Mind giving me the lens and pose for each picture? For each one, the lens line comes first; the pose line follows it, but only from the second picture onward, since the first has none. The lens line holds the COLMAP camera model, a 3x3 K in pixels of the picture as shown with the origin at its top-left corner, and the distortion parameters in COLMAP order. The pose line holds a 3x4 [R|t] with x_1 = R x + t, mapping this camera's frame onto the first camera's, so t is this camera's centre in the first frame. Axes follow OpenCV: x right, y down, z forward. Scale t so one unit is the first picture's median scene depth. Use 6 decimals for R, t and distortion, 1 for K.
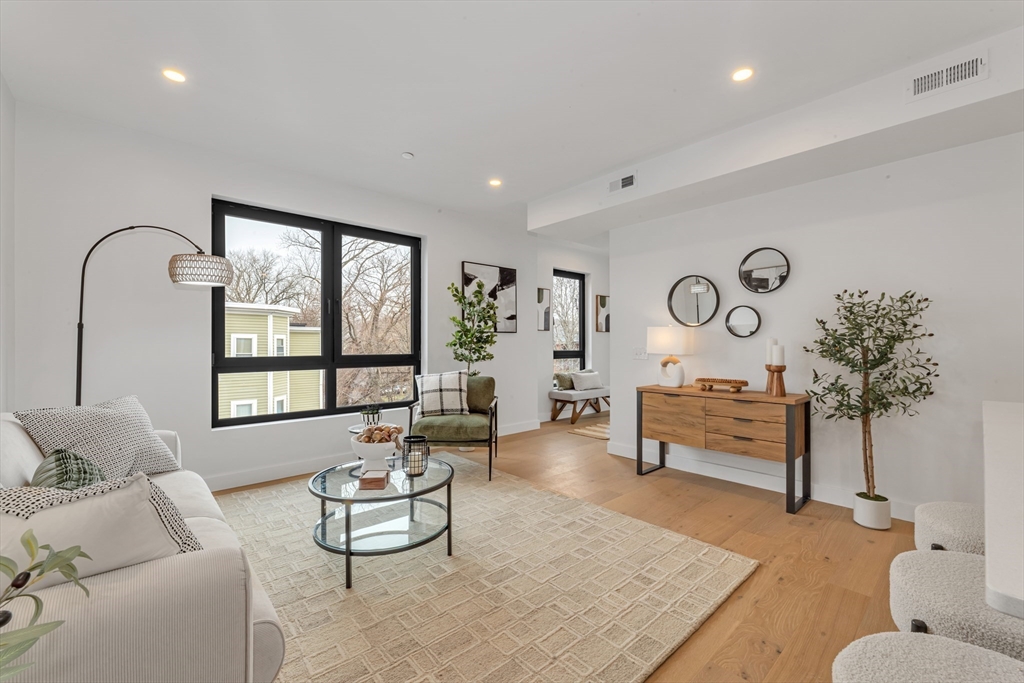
lens RADIAL K [[424.7, 0, 510.1], [0, 424.7, 344.1], [0, 0, 1]] dist [-0.000336, 0.000127]
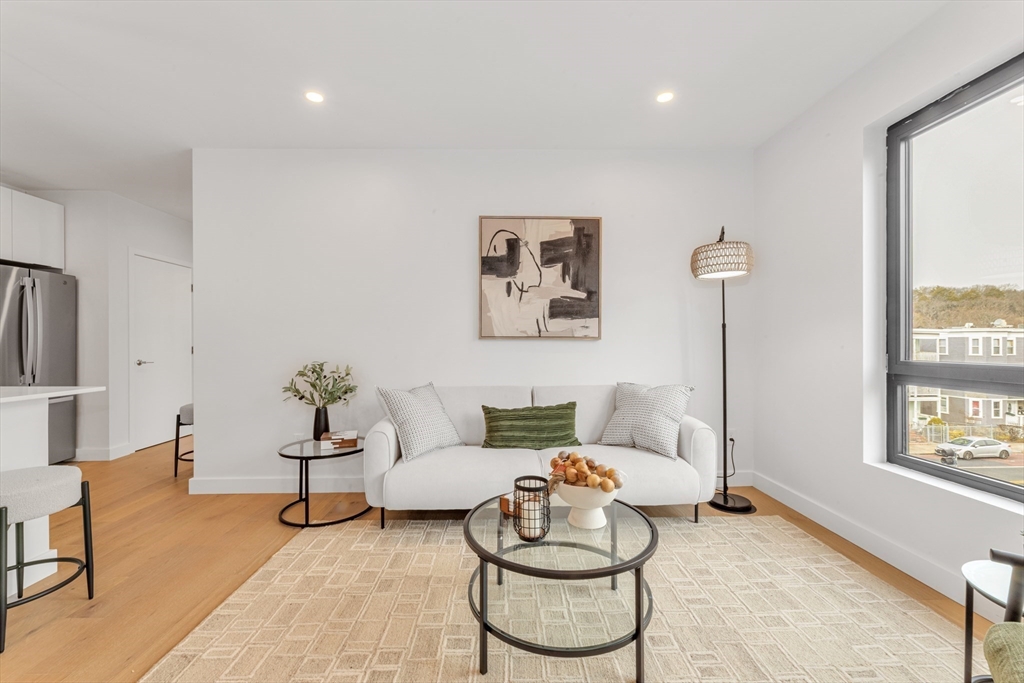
lens RADIAL K [[424.7, 0, 510.1], [0, 424.7, 344.1], [0, 0, 1]] dist [-0.000336, 0.000127]
pose [[-0.648685, 0.007626, -0.761019, 0.313844], [0.008125, 0.999962, 0.003094, 0.000075], [0.761014, -0.004177, -0.648722, 1.443721]]
